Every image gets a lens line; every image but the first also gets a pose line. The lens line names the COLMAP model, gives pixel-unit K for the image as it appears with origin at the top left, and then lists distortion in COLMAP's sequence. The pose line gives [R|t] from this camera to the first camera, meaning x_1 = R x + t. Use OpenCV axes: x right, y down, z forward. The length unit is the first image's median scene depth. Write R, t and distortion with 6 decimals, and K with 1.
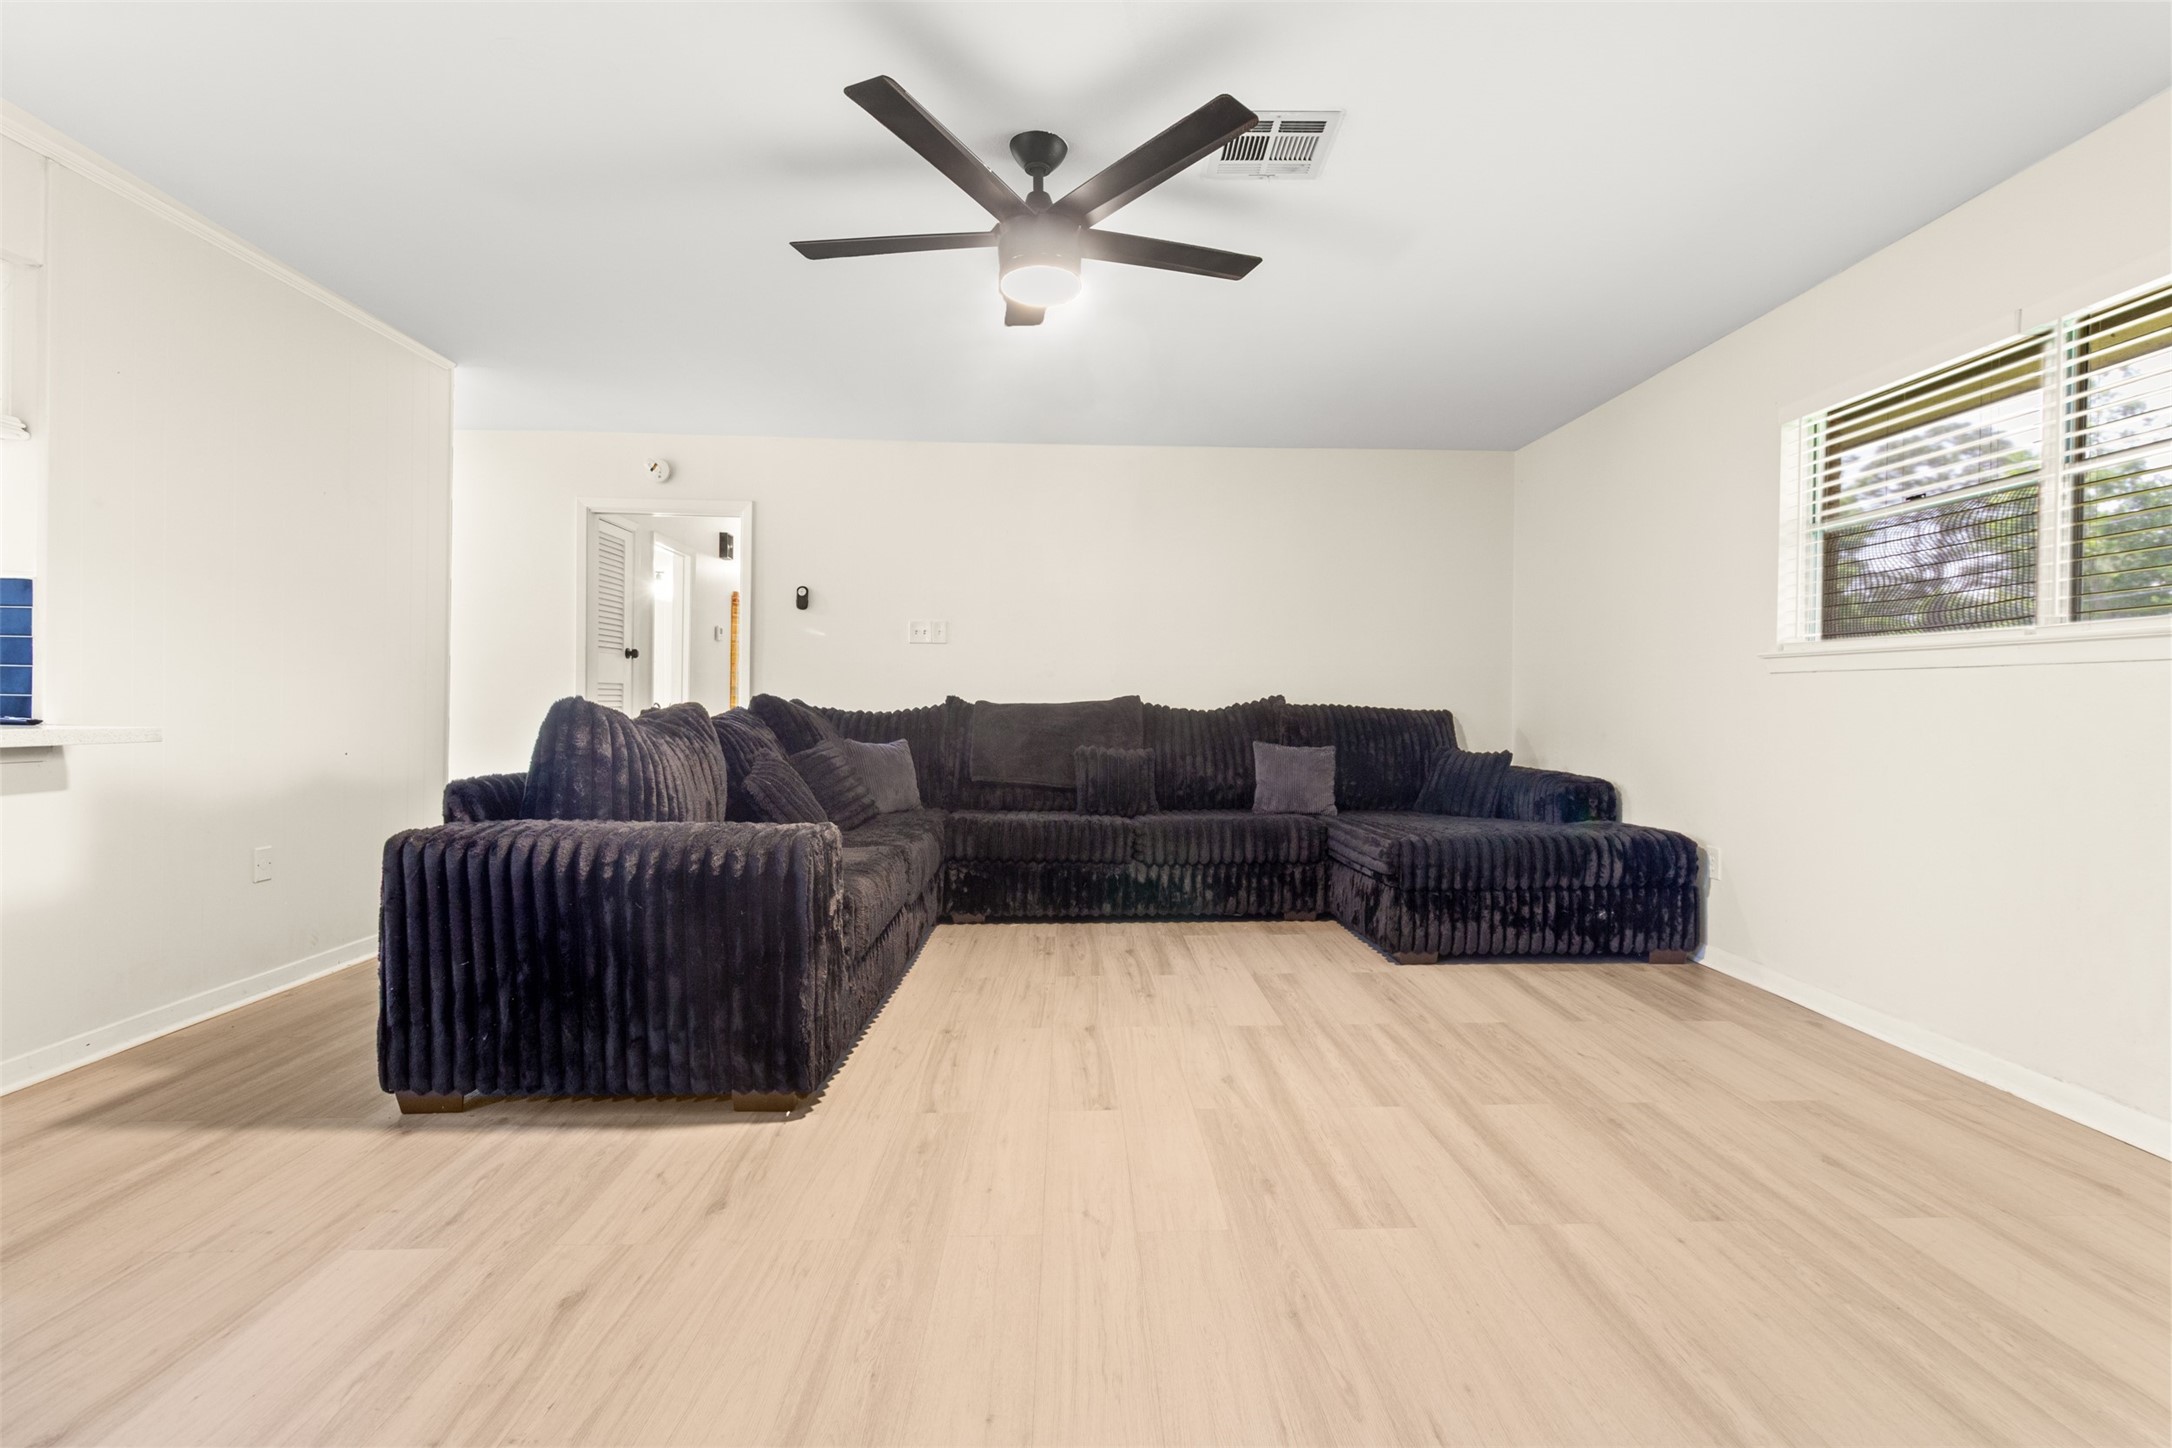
lens RADIAL K [[1023.0, 0, 1097.9], [0, 1023.0, 701.8], [0, 0, 1]] dist [0.008201, -0.001619]
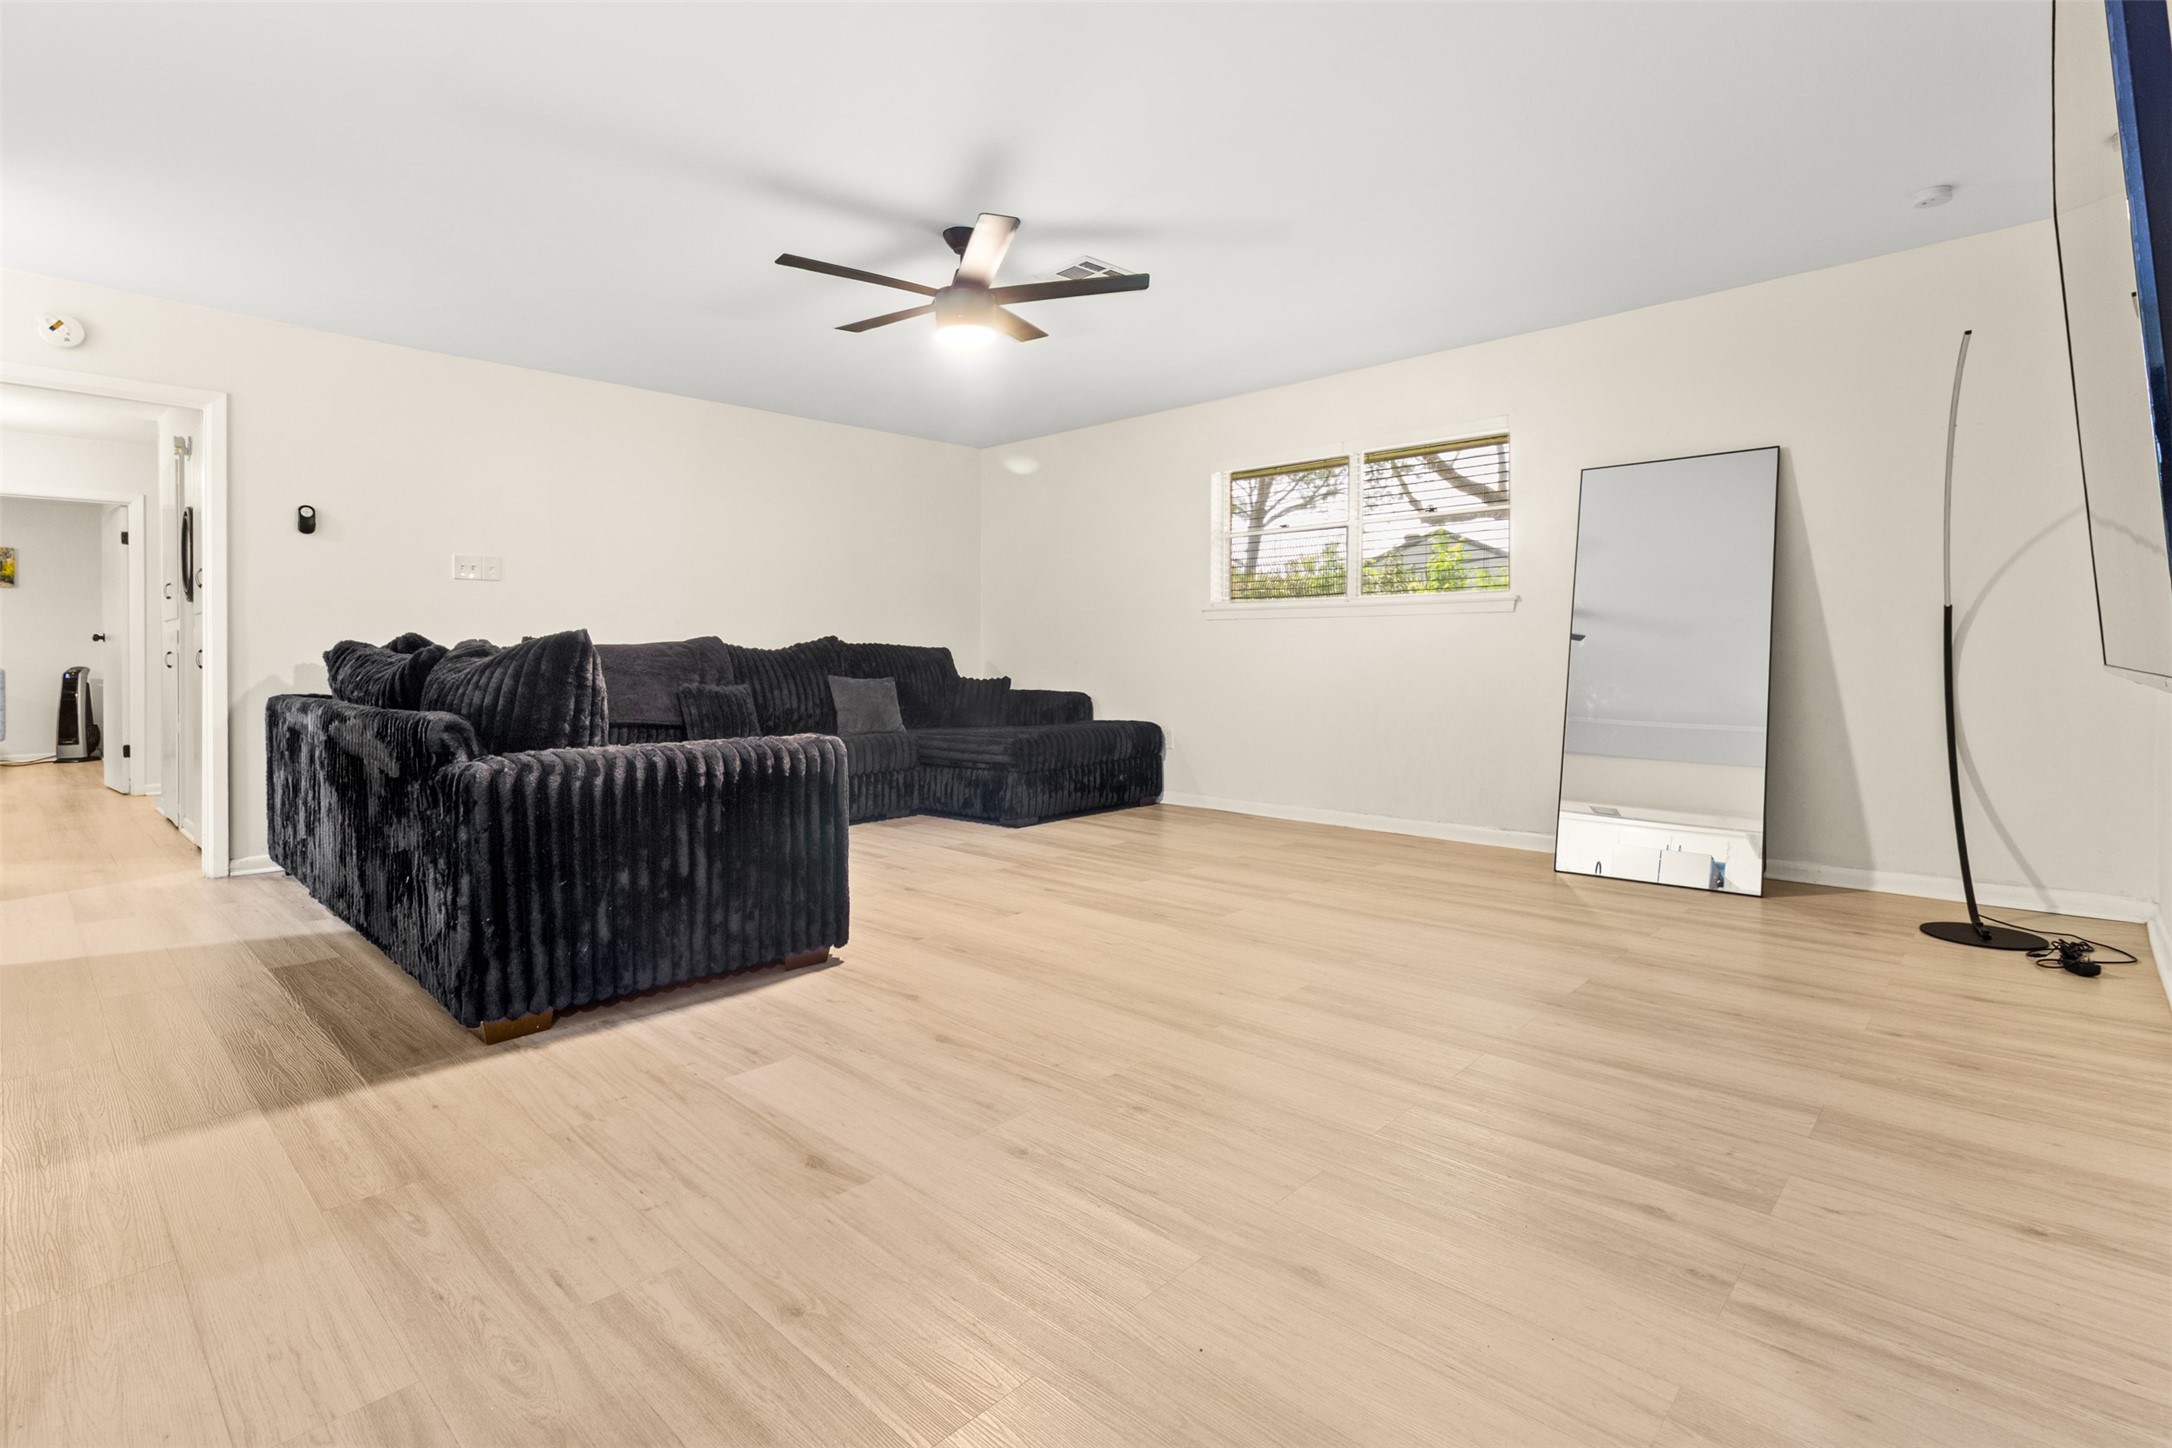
lens RADIAL K [[1023.0, 0, 1149.4], [0, 1023.0, 639.9], [0, 0, 1]] dist [0.008201, -0.001619]
pose [[0.698567, -0.003741, 0.715535, -0.610664], [0.010517, 0.999932, -0.005039, 0.011548], [-0.715467, 0.011045, 0.698559, -0.106717]]
